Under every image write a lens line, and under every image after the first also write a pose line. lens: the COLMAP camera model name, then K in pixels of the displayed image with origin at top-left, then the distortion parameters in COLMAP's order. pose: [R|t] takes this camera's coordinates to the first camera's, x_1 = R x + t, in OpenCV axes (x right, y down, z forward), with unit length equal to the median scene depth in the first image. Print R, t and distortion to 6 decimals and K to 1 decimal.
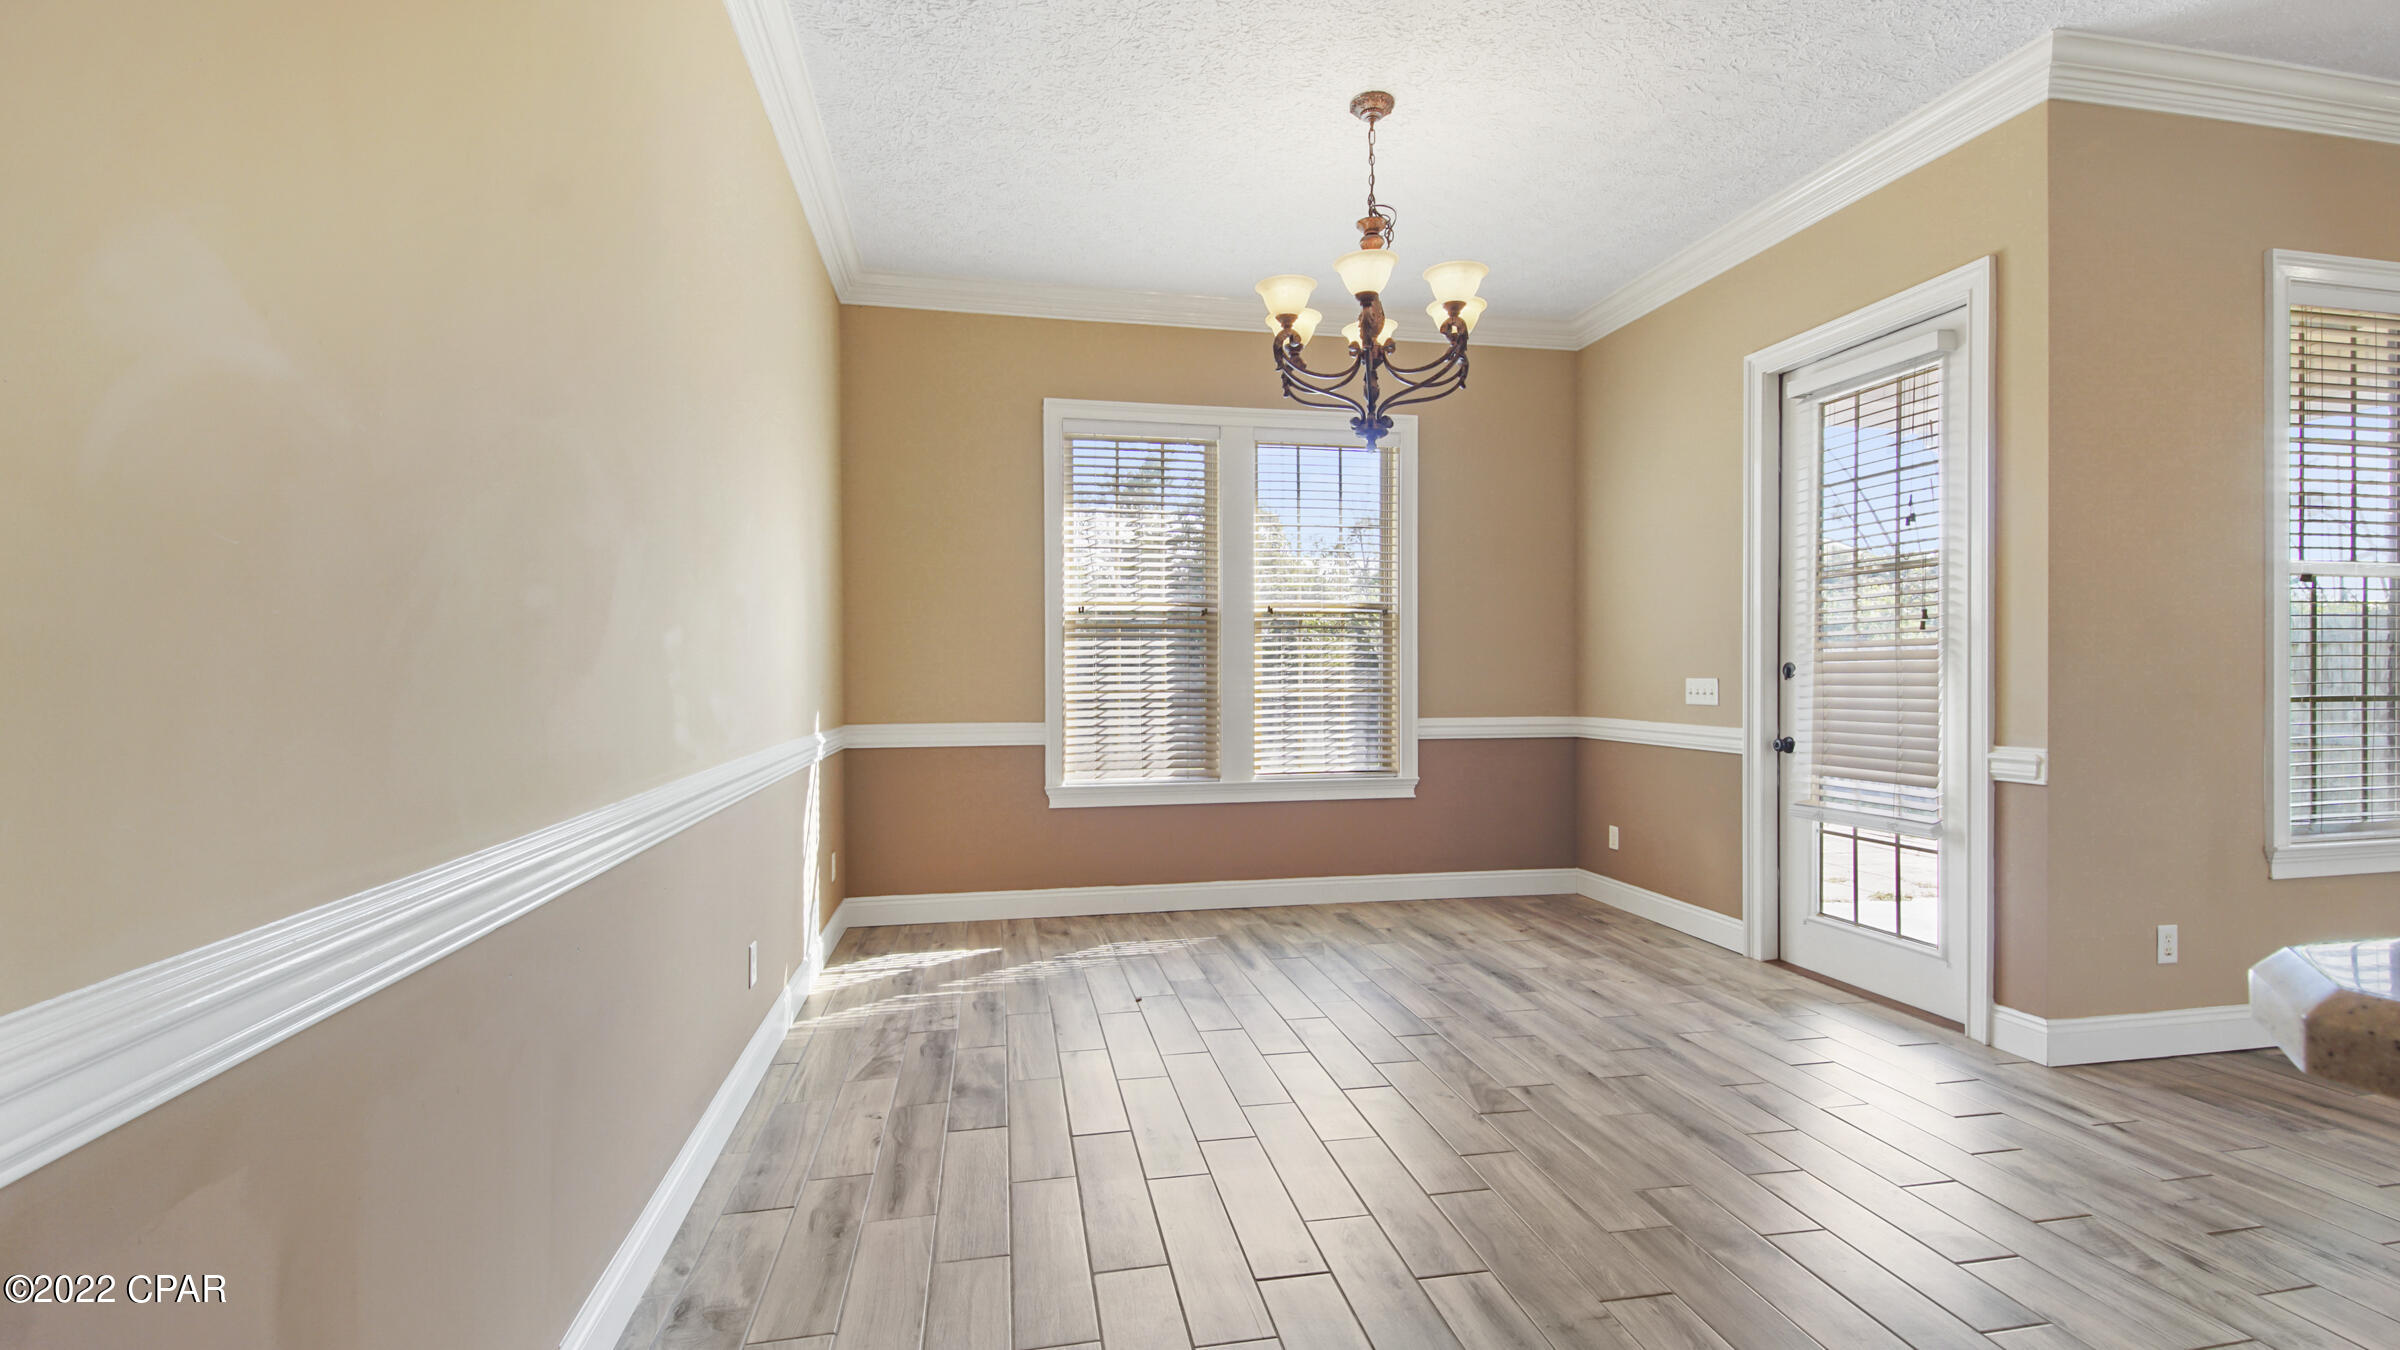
lens RADIAL K [[1059.4, 0, 1189.3], [0, 1059.4, 679.6], [0, 0, 1]] dist [0.022052, 0.000060]
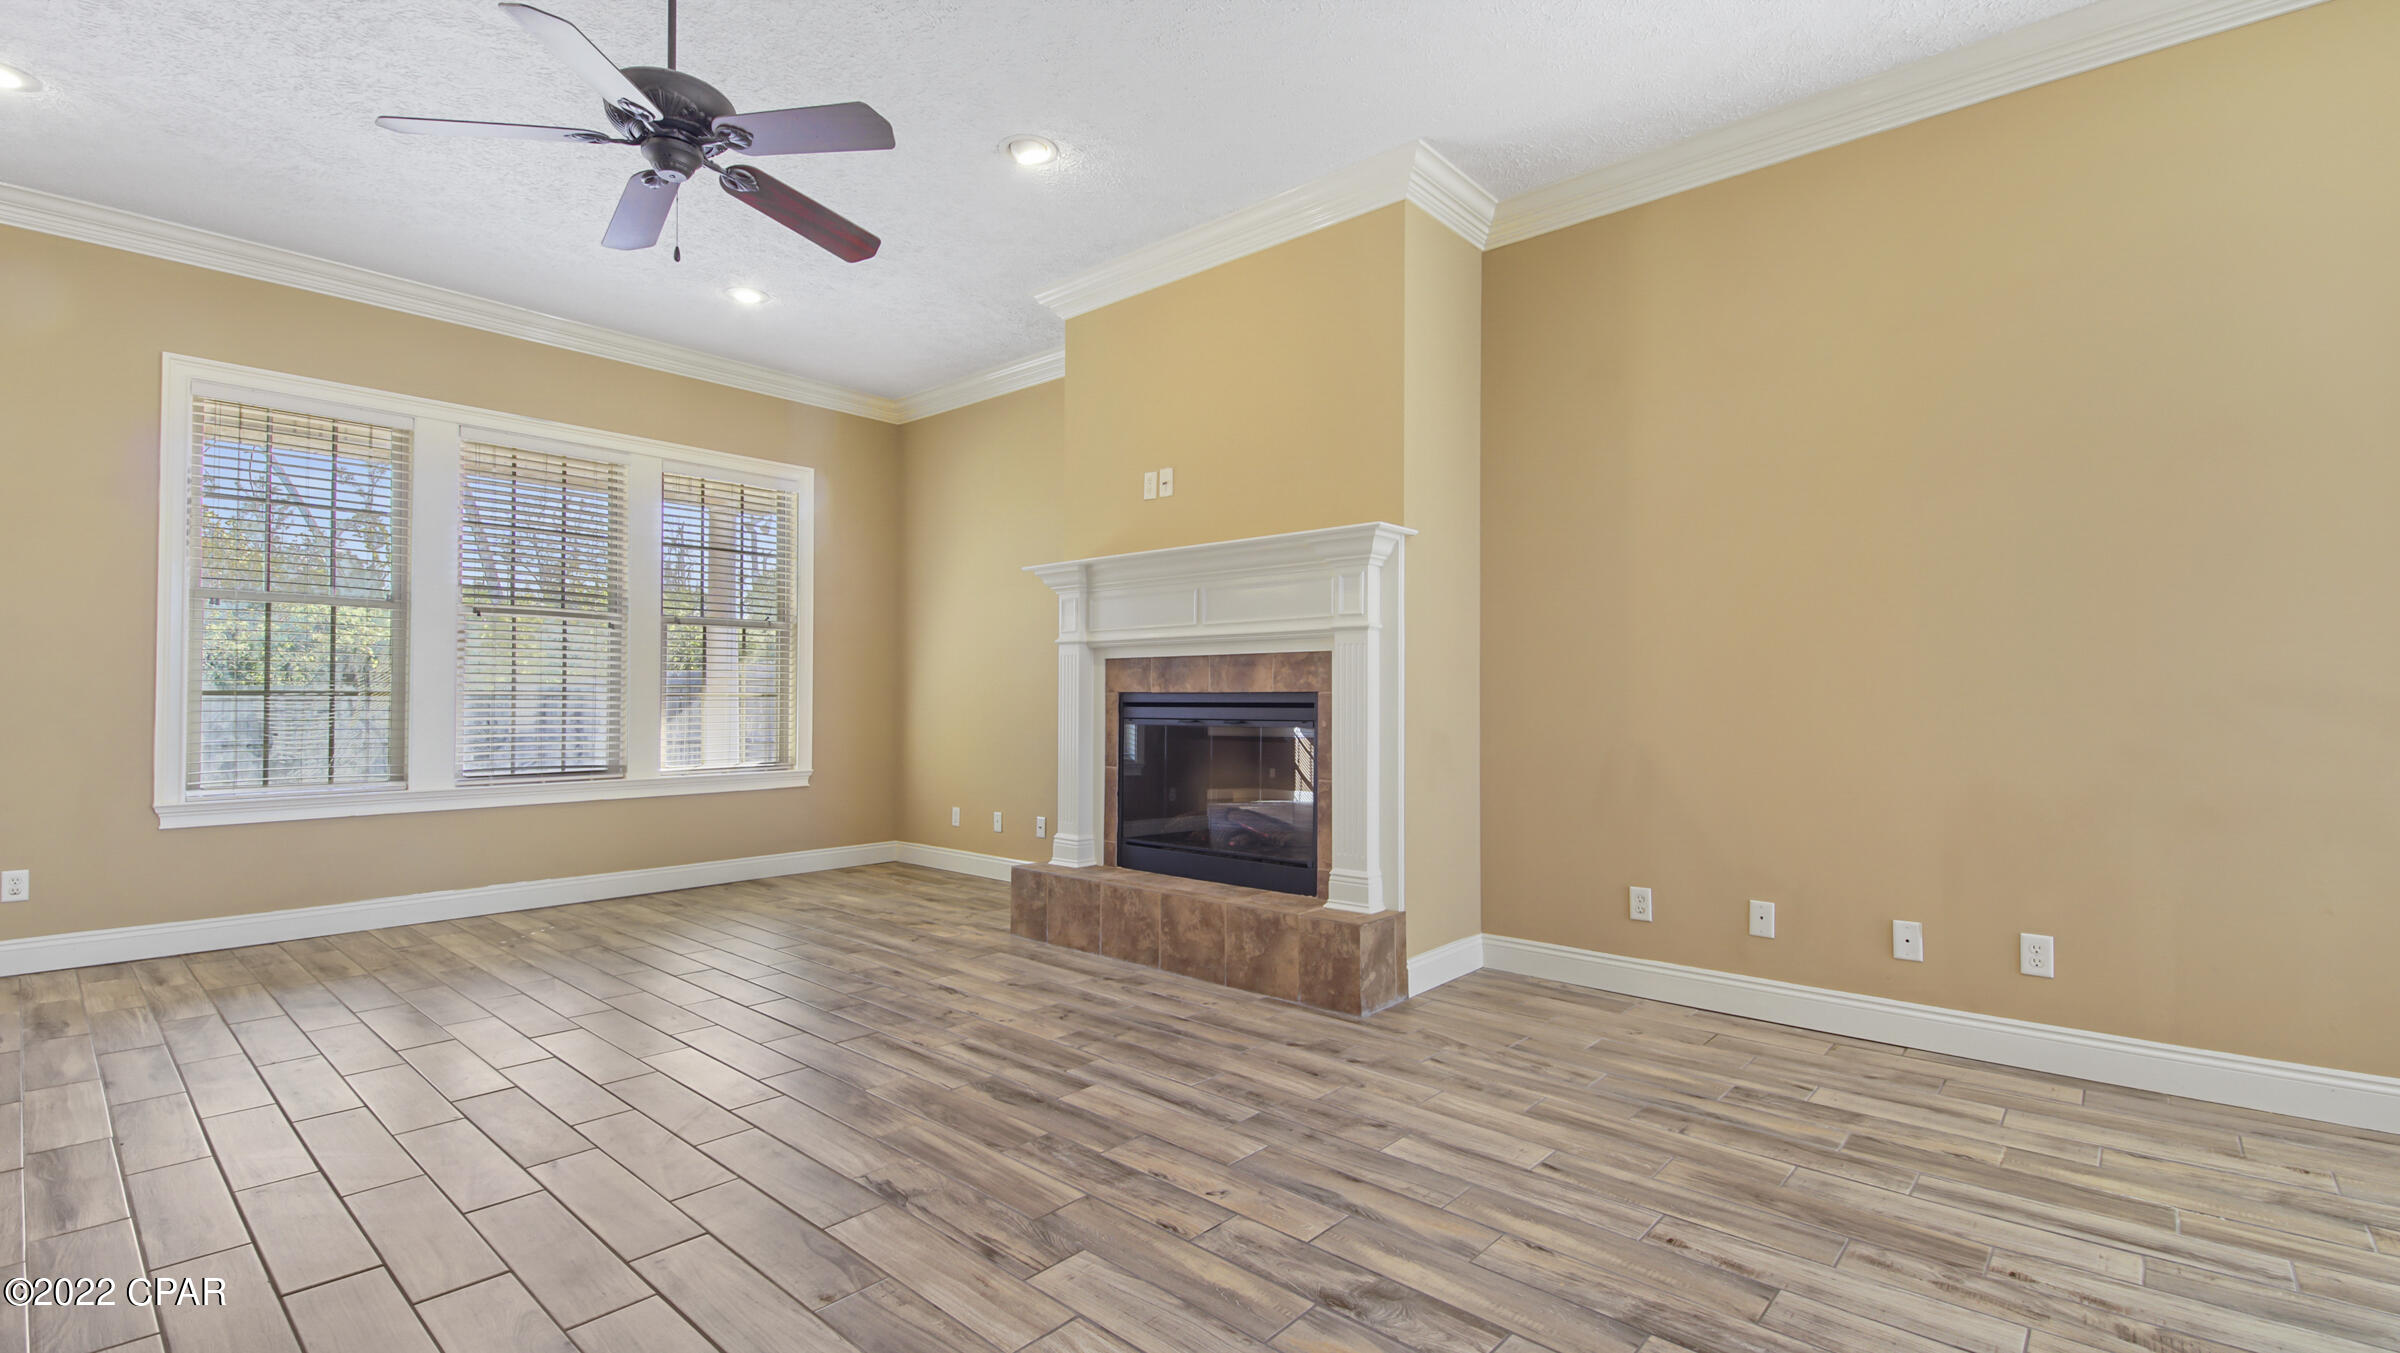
lens RADIAL K [[1046.8, 0, 1197.0], [0, 1046.8, 683.3], [0, 0, 1]] dist [0.026865, -0.016055]
pose [[0.778954, 0.013630, 0.626933, 0.781002], [-0.001014, 0.999790, -0.020476, 0.023004], [-0.627080, 0.015314, 0.778804, -0.544176]]
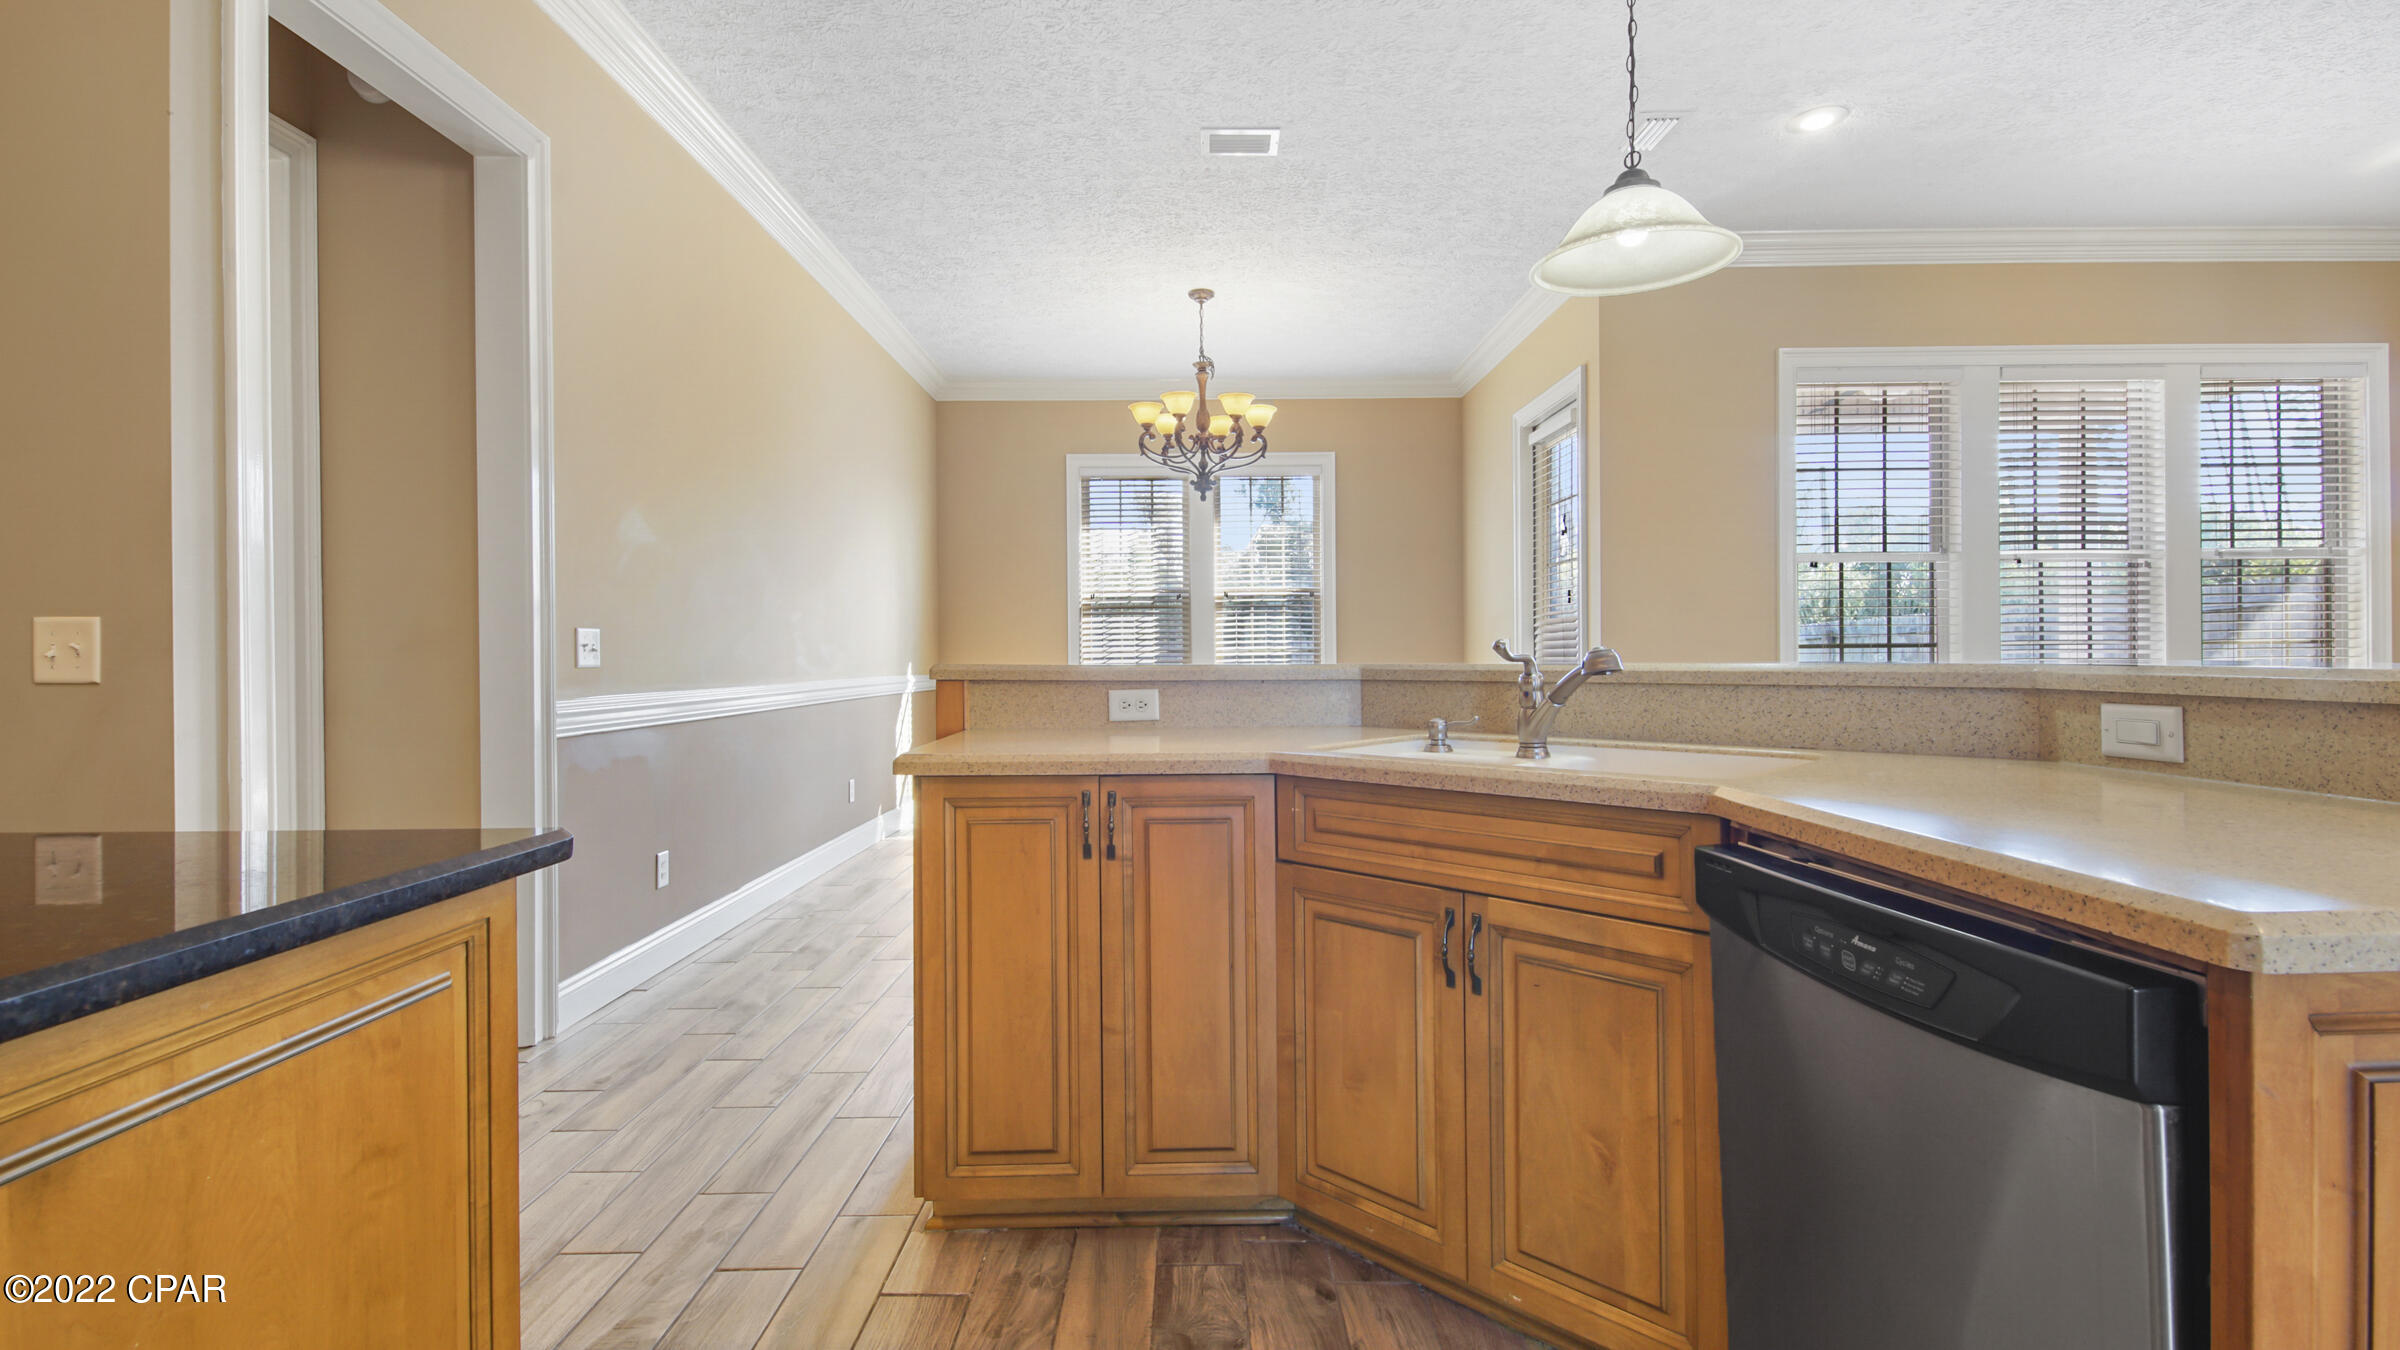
lens RADIAL K [[1060.3, 0, 1191.4], [0, 1060.3, 660.8], [0, 0, 1]] dist [0.022147, -0.015715]
pose [[0.982758, -0.005191, -0.184822, 0.308285], [0.005236, 0.999986, -0.000245, 0.024543], [0.184821, -0.000727, 0.982772, -0.426923]]
